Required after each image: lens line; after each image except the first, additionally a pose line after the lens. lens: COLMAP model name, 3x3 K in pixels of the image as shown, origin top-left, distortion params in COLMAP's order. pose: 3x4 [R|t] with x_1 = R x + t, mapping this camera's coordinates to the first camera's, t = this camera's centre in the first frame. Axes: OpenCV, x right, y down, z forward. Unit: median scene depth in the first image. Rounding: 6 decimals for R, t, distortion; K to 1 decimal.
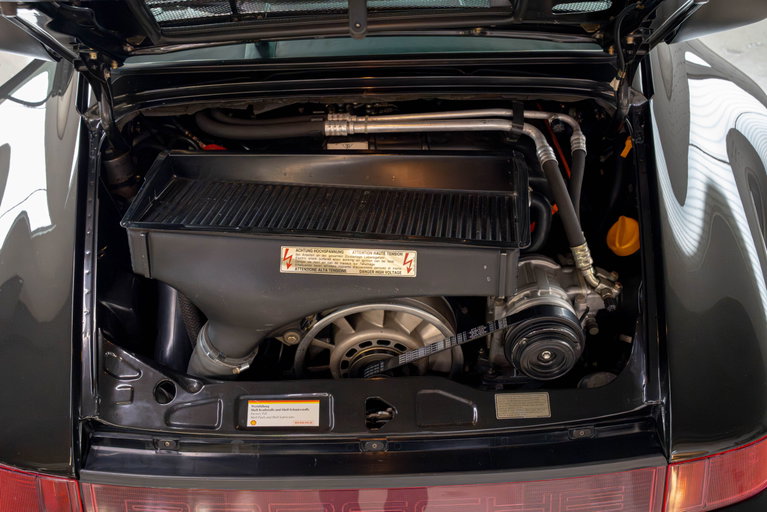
lens RADIAL K [[828.7, 0, 380.4], [0, 828.7, 257.5], [0, 0, 1]] dist [0.084212, 0.000000]
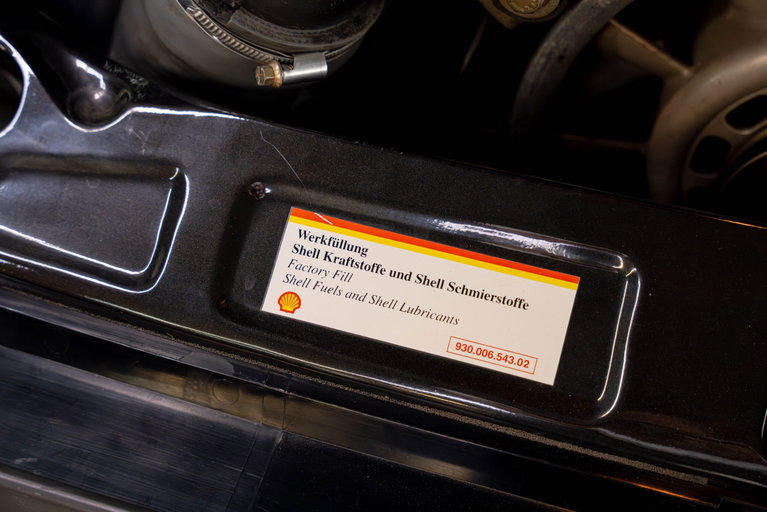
lens RADIAL K [[1554.0, 0, 385.8], [0, 1554.0, 256.8], [0, 0, 1]] dist [0.012426, 0.000000]
pose [[0.954037, 0.241607, -0.177312, -0.049431], [-0.199041, 0.953144, 0.227813, 0.077793], [0.224046, -0.182050, 0.957424, 0.573085]]
